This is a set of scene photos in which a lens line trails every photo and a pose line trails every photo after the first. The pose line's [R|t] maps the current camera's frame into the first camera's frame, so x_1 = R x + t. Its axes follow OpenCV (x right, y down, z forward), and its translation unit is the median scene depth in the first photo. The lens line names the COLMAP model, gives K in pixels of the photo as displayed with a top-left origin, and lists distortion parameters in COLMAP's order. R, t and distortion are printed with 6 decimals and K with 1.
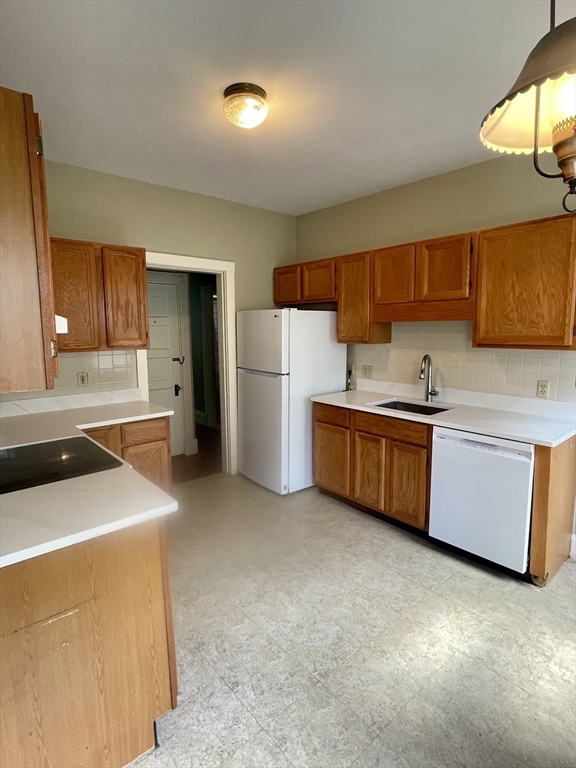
lens RADIAL K [[406.1, 0, 287.5], [0, 406.1, 380.2], [0, 0, 1]] dist [0.004346, -0.000805]
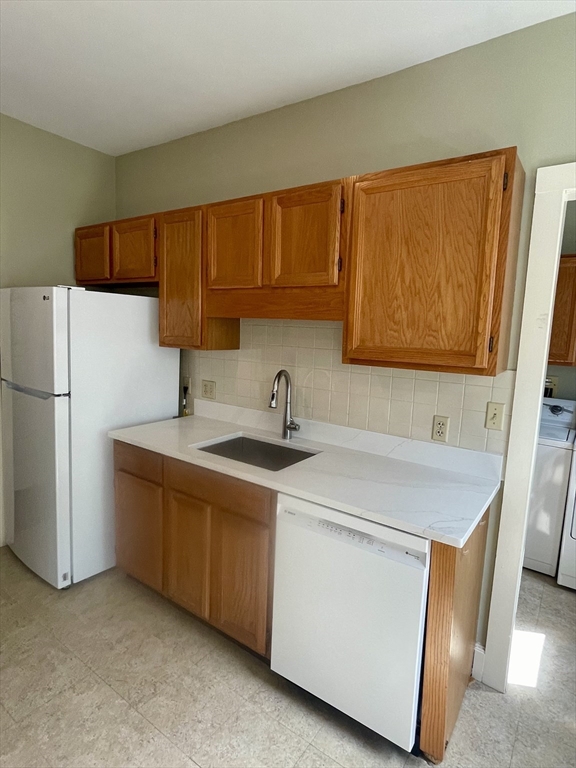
lens RADIAL K [[431.2, 0, 286.0], [0, 431.2, 381.6], [0, 0, 1]] dist [0.002751, -0.000185]
pose [[0.970158, 0.017502, 0.241840, 0.171600], [-0.017443, 0.999845, -0.002385, -0.040596], [-0.241844, -0.001904, 0.970313, 0.305484]]
